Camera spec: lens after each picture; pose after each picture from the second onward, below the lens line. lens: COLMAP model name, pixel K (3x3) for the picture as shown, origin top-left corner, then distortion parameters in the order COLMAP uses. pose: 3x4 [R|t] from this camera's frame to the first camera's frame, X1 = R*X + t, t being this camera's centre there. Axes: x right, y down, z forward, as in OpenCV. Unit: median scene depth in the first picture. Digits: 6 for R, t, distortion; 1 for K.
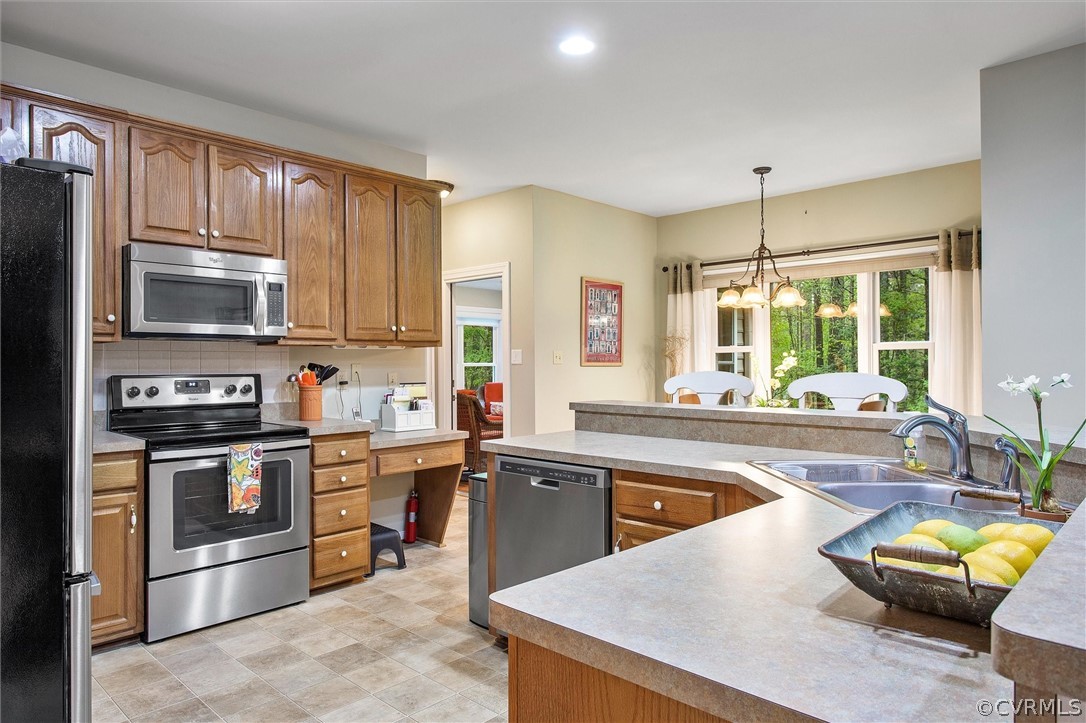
lens RADIAL K [[682.3, 0, 544.0], [0, 682.3, 360.1], [0, 0, 1]] dist [-0.016110, 0.006000]
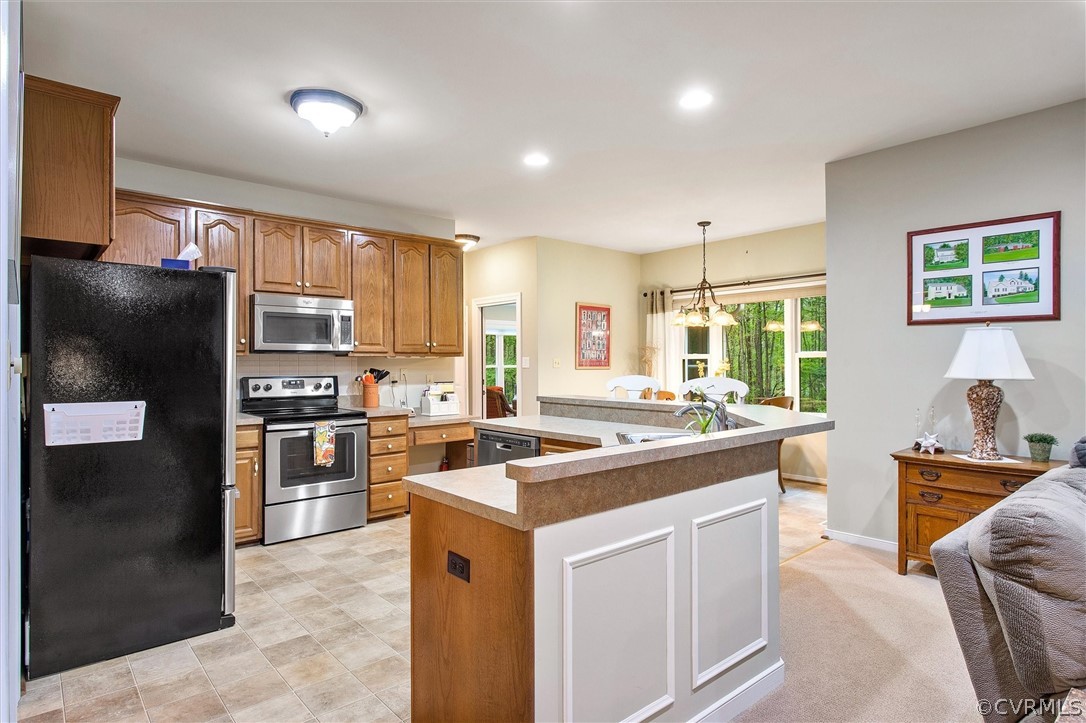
lens RADIAL K [[593.7, 0, 542.8], [0, 593.7, 358.9], [0, 0, 1]] dist [-0.014416, -0.000141]
pose [[0.995820, 0.000244, -0.091337, 0.158597], [-0.000450, 0.999997, -0.002237, -0.015046], [0.091336, 0.002269, 0.995818, -0.266329]]
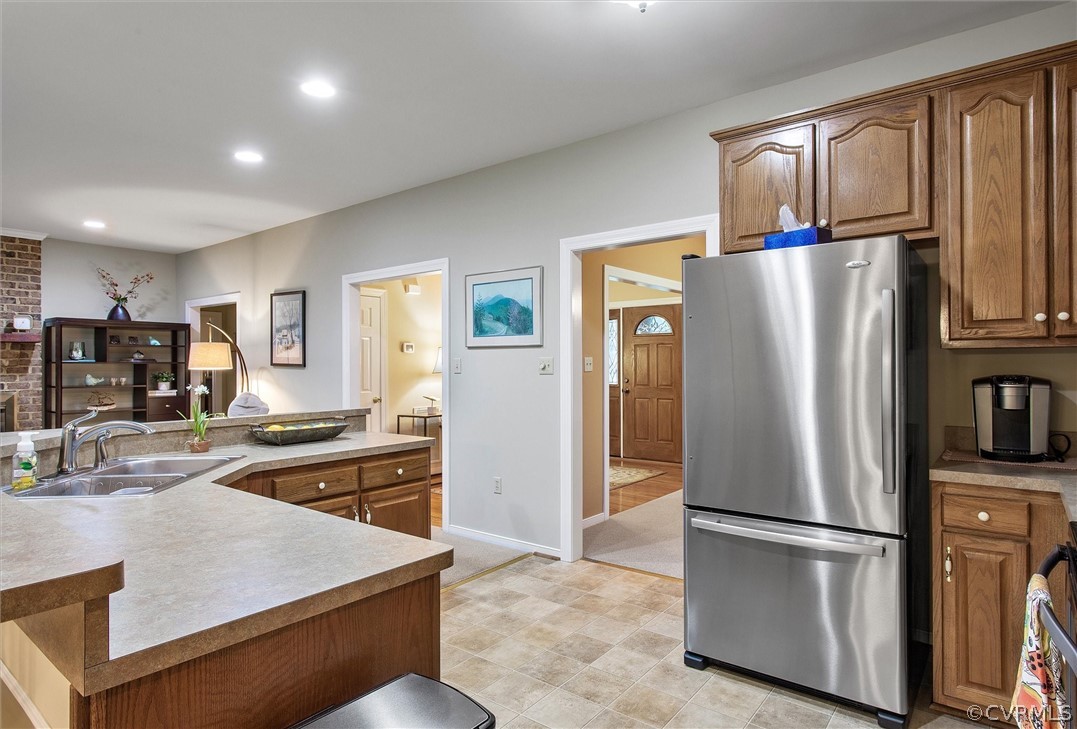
lens RADIAL K [[603.9, 0, 539.8], [0, 603.9, 363.2], [0, 0, 1]] dist [0.000659, 0.000487]
pose [[-0.995680, 0.010640, -0.092241, -0.095081], [0.011212, 0.999921, -0.005685, -0.010124], [0.092174, -0.006695, -0.995720, 1.173093]]
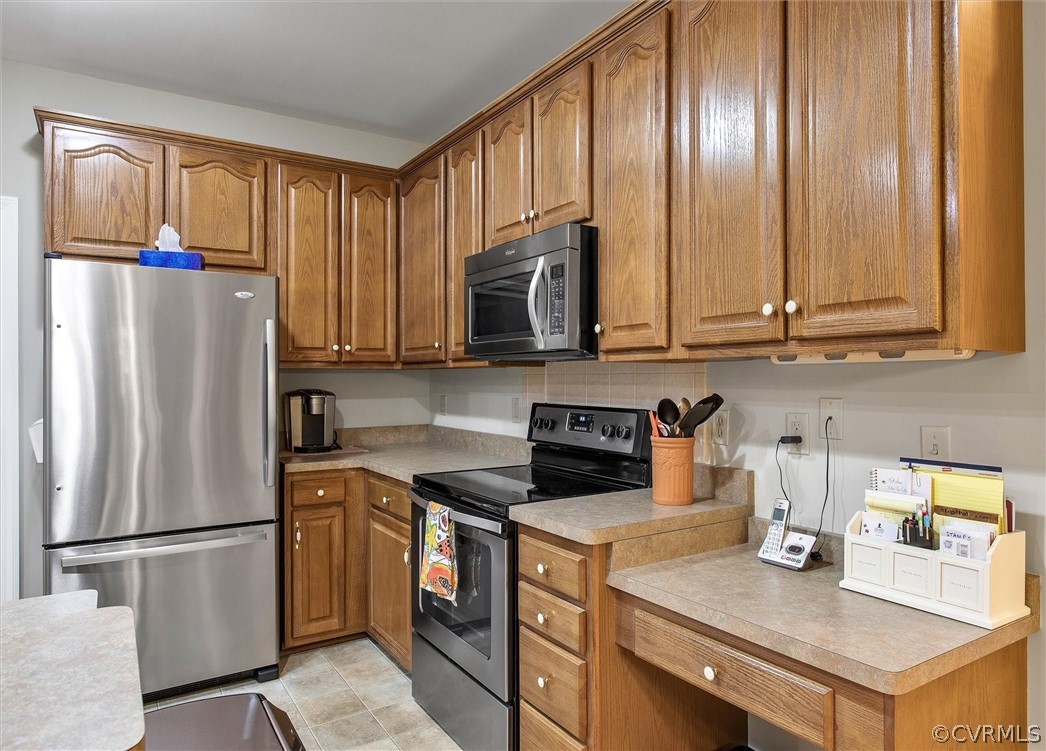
lens RADIAL K [[675.5, 0, 525.2], [0, 675.5, 374.7], [0, 0, 1]] dist [0.002116, -0.000511]
pose [[-0.248129, -0.000413, -0.968727, 0.210009], [0.007713, 0.999967, -0.002402, -0.011436], [0.968696, -0.008068, -0.248117, 1.112872]]
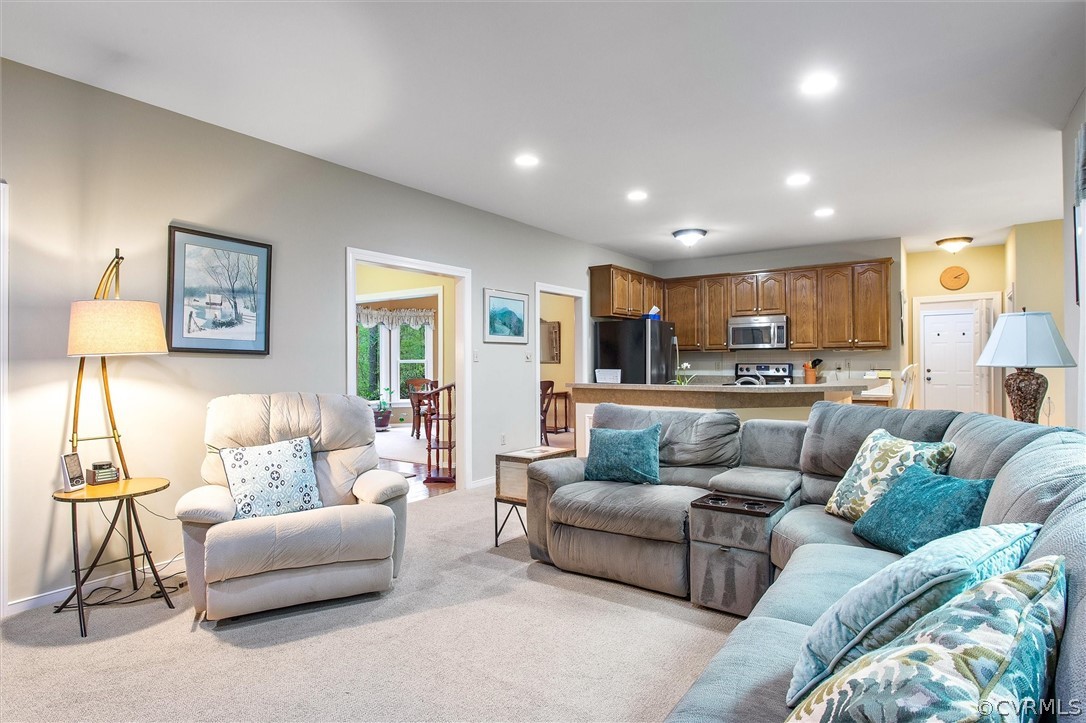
lens RADIAL K [[566.7, 0, 533.9], [0, 566.7, 366.2], [0, 0, 1]] dist [-0.008616, -0.000137]
pose [[0.123131, 0.011723, -0.992321, 1.484685], [0.008956, 0.999876, 0.012923, -0.003563], [0.992350, -0.010479, 0.123010, -0.120411]]
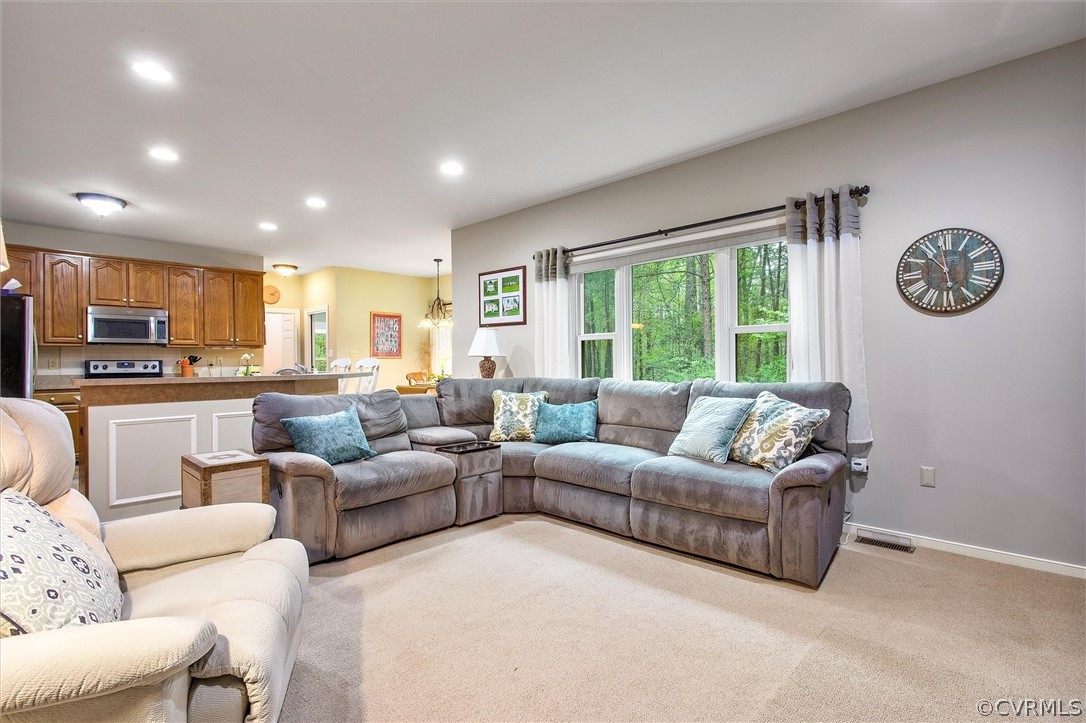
lens RADIAL K [[520.8, 0, 547.5], [0, 520.8, 356.5], [0, 0, 1]] dist [-0.000008, 0.000362]
pose [[0.999951, -0.002133, -0.009665, 0.938208], [0.002078, 0.999982, -0.005639, 0.022232], [0.009677, 0.005618, 0.999937, -0.766234]]
